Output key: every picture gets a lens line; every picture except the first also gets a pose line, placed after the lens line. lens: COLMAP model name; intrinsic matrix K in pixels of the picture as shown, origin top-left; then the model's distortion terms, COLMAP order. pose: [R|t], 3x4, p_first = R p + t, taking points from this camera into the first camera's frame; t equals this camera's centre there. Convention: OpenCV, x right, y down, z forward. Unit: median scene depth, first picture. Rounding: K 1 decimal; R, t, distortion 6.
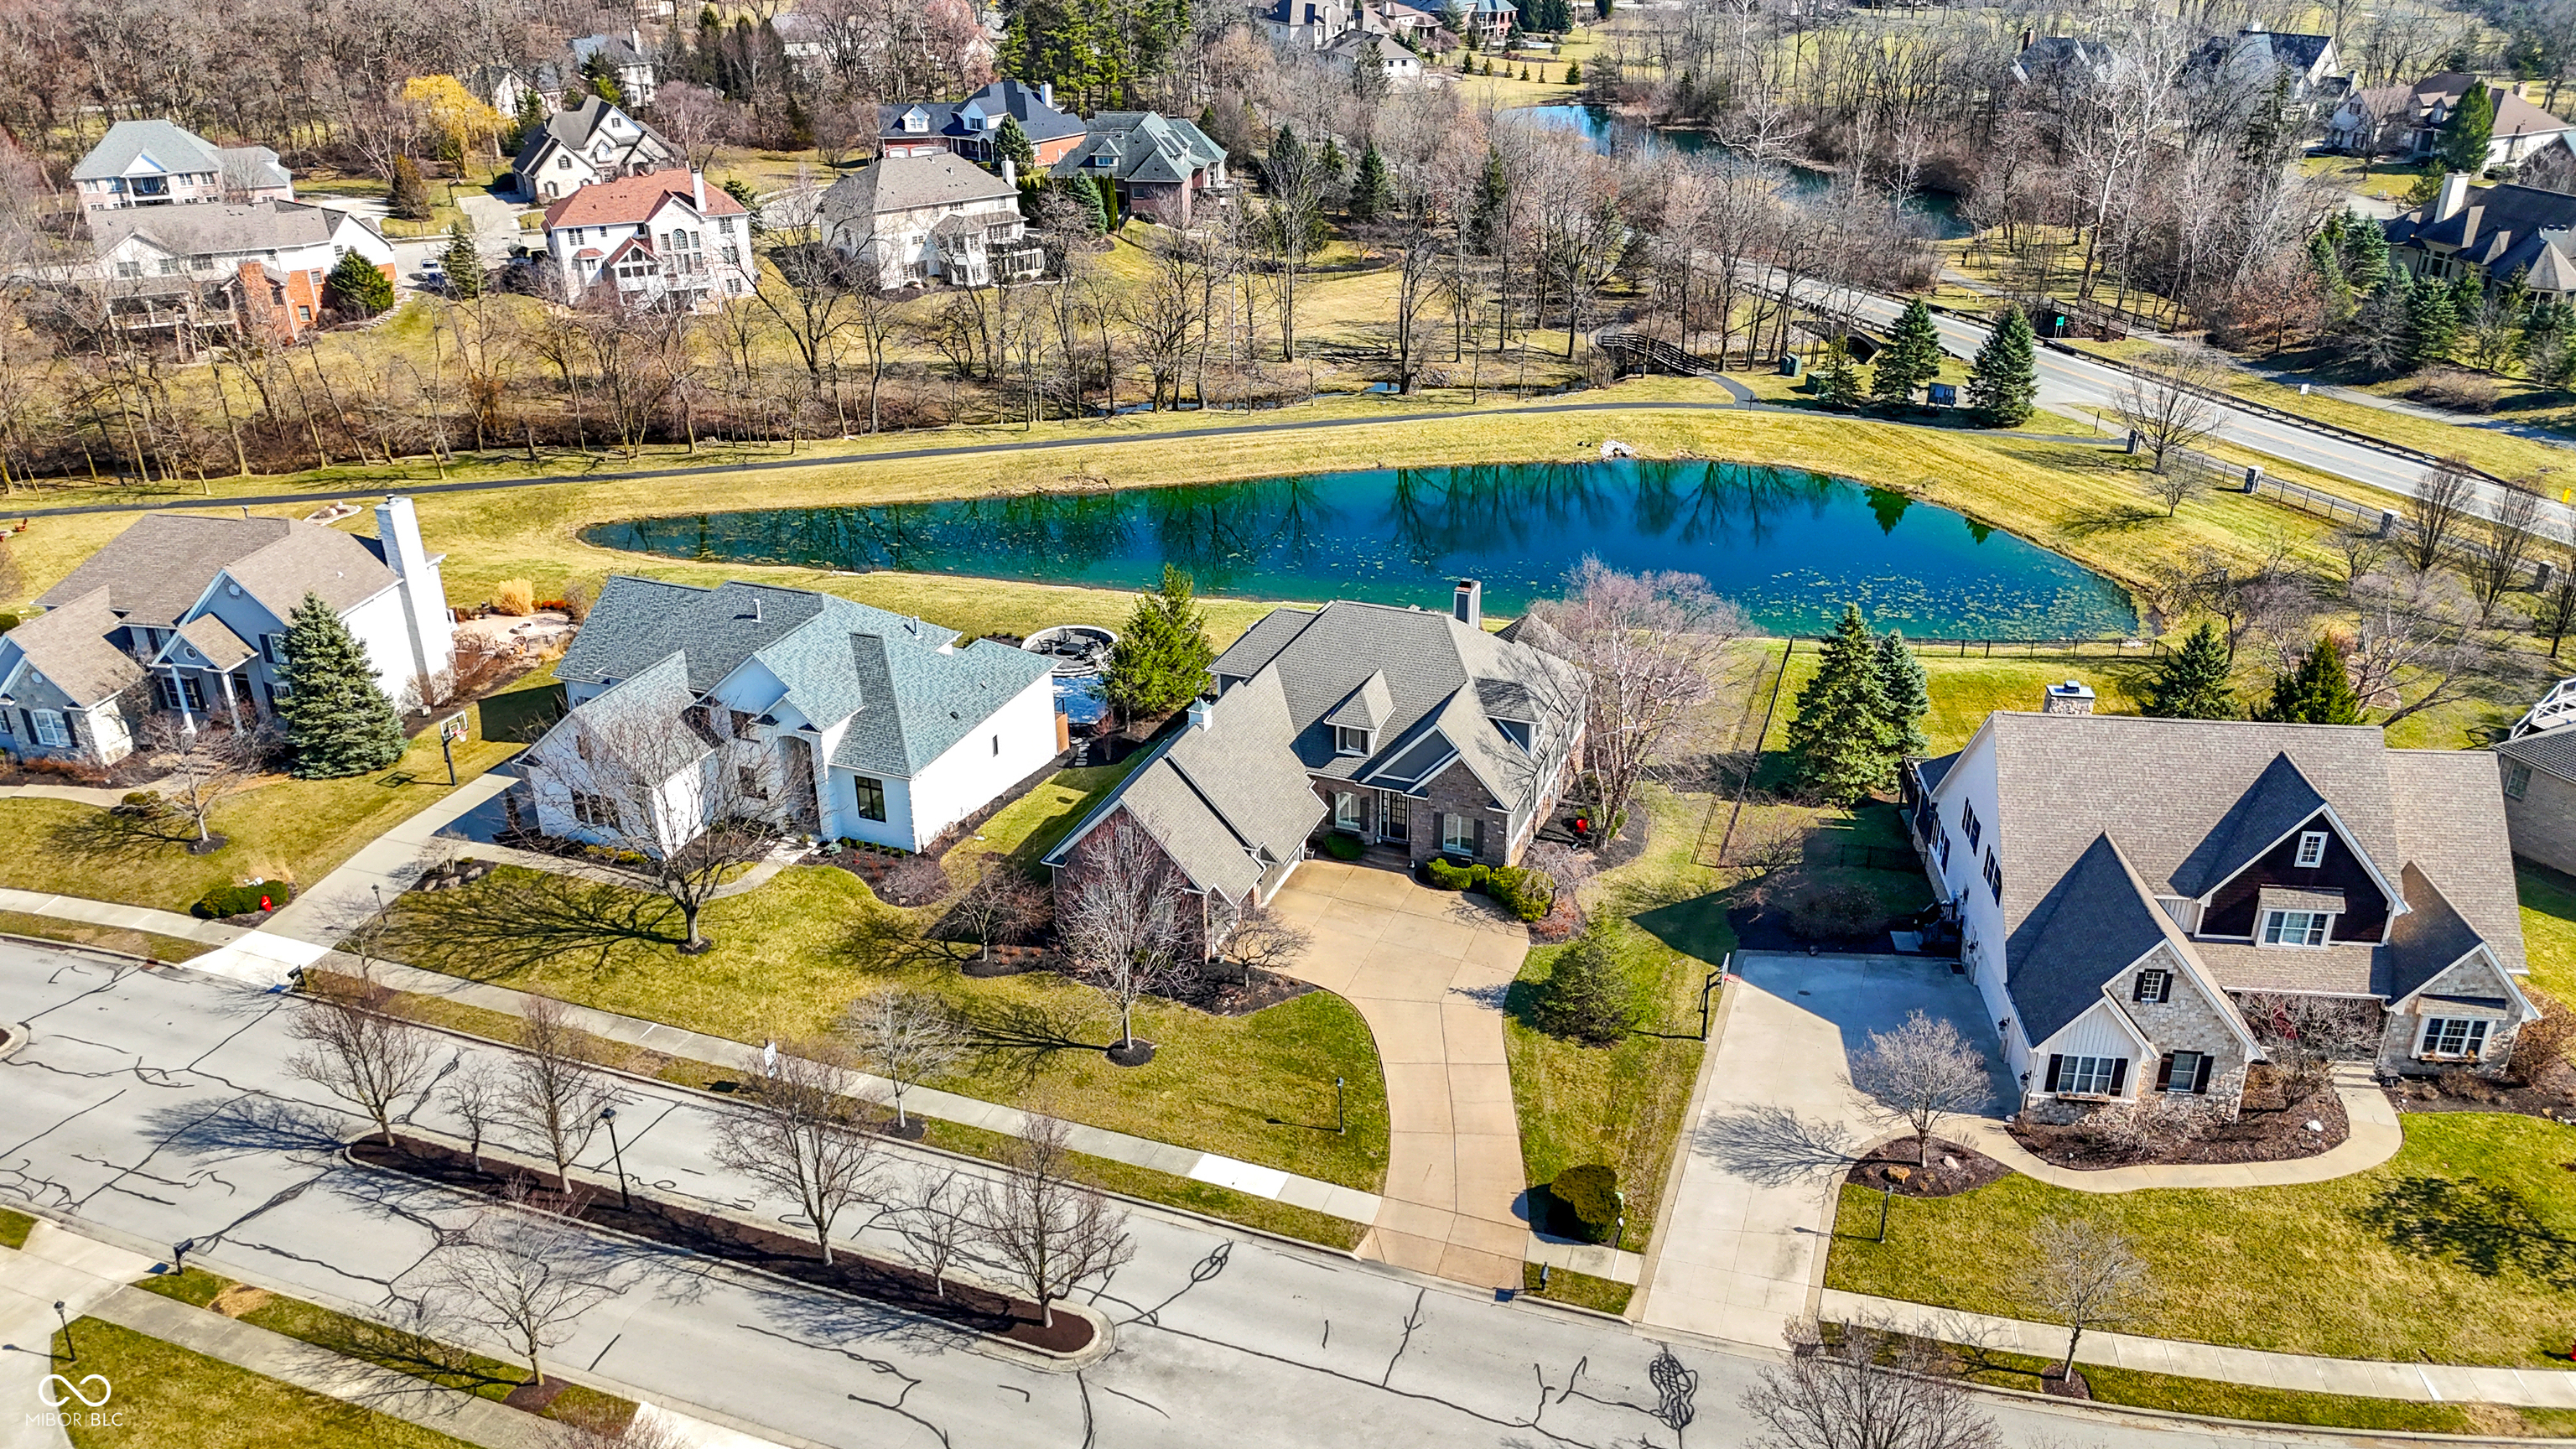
lens RADIAL K [[1891.3, 0, 1288.0], [0, 1891.3, 724.5], [0, 0, 1]] dist [0.084763, -0.082533]
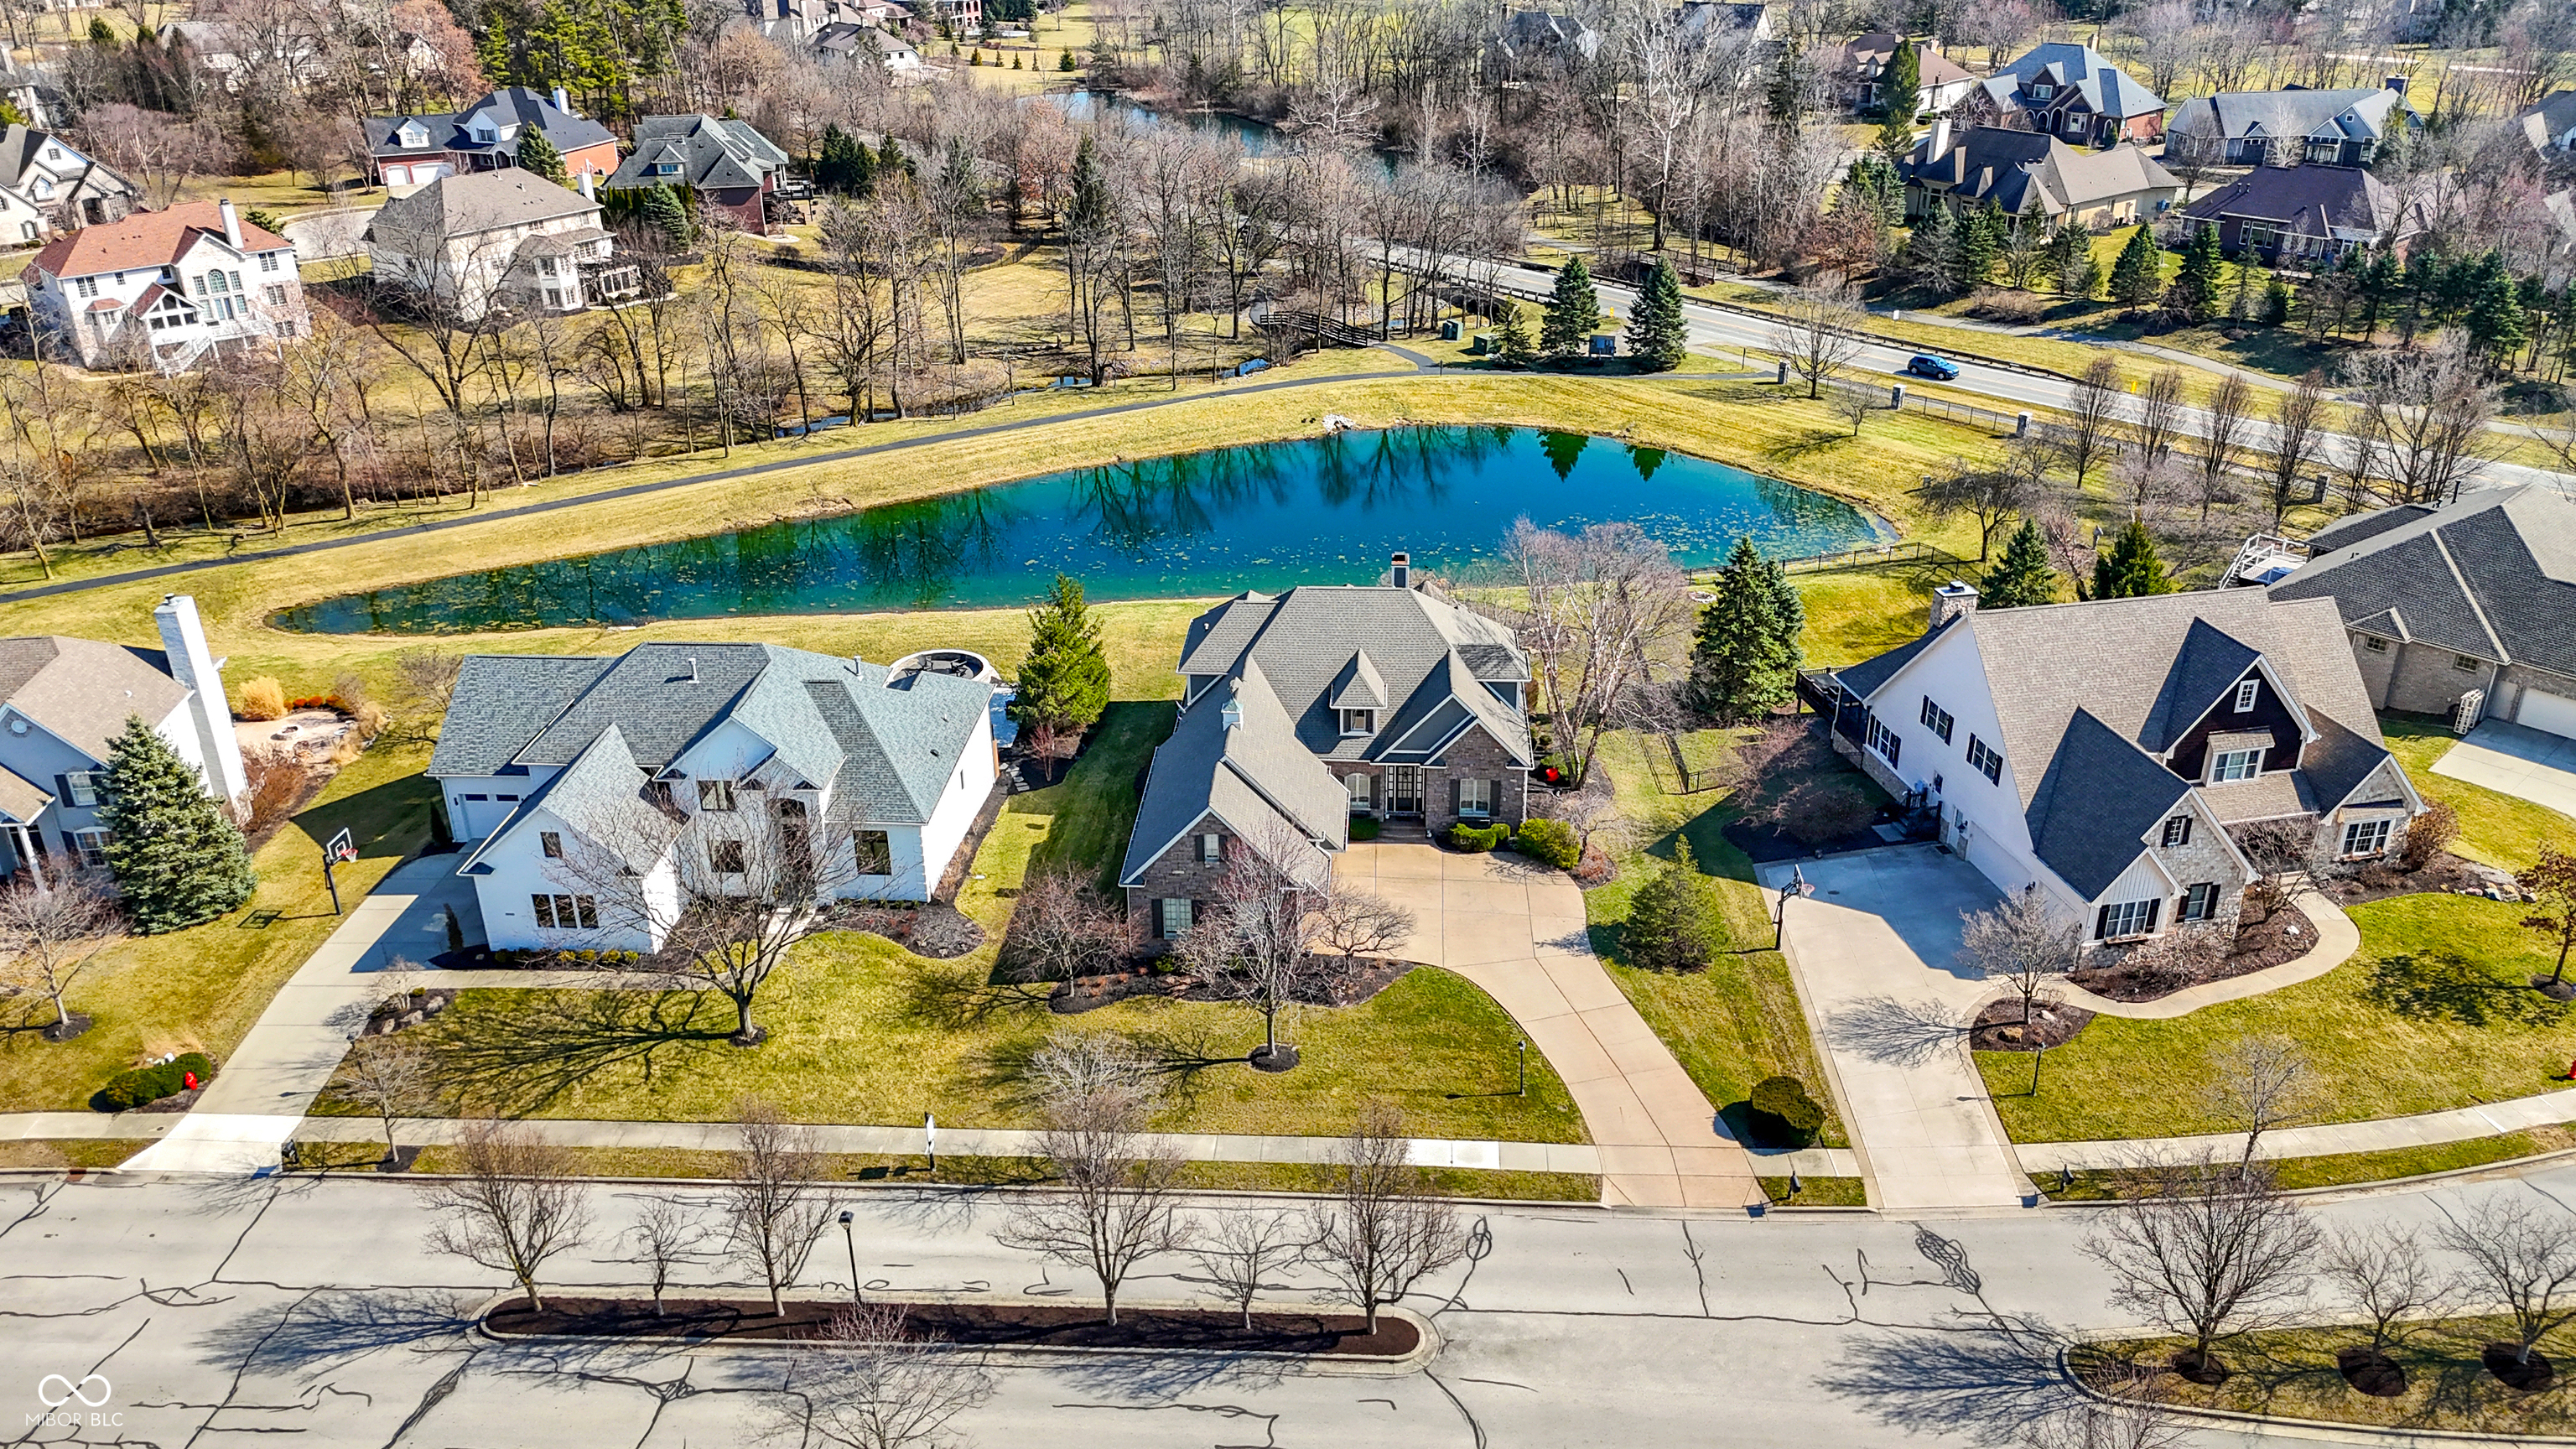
lens RADIAL K [[1891.3, 0, 1288.0], [0, 1891.3, 724.5], [0, 0, 1]] dist [0.084763, -0.082533]
pose [[0.951467, -0.134905, 0.276606, -0.276784], [0.133413, 0.990763, 0.024300, -0.019025], [-0.277329, 0.013782, 0.960676, 0.039969]]
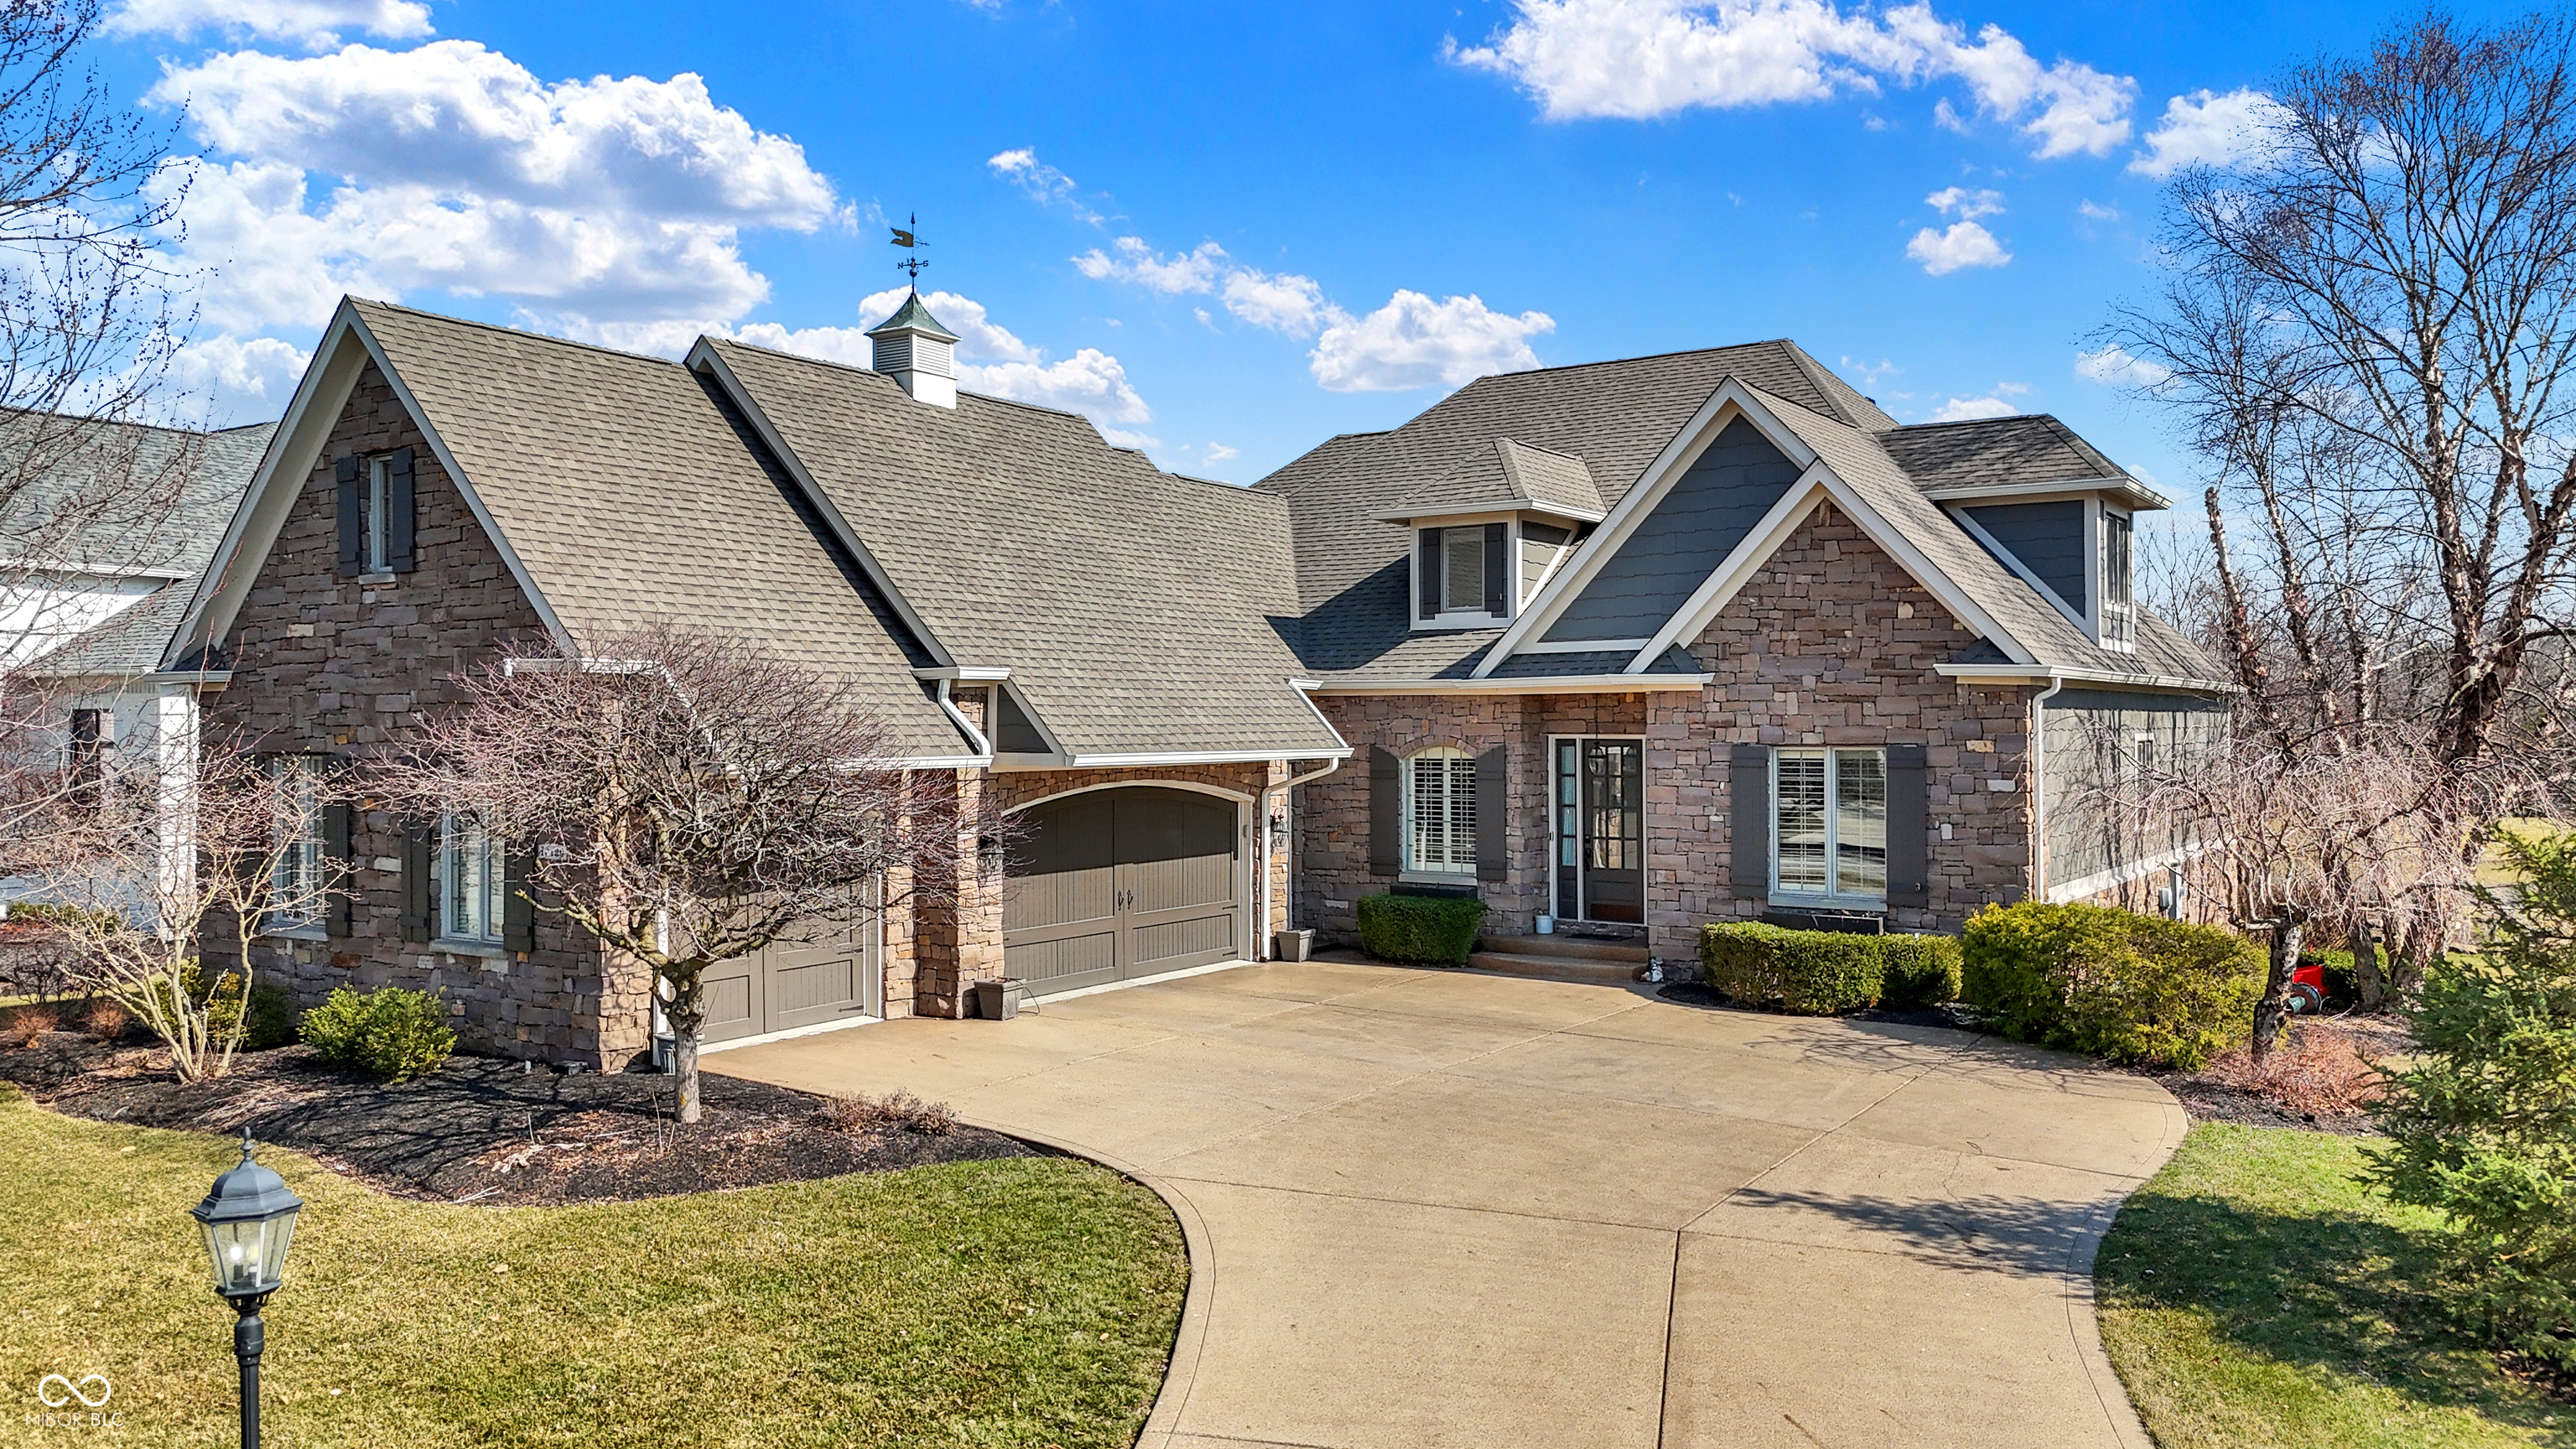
lens RADIAL K [[1891.3, 0, 1288.0], [0, 1891.3, 724.5], [0, 0, 1]] dist [0.084763, -0.082533]
pose [[0.974589, 0.002793, -0.223982, 0.074108], [-0.099355, 0.901569, -0.421072, 0.158810], [0.200759, 0.432626, 0.878937, 0.724234]]
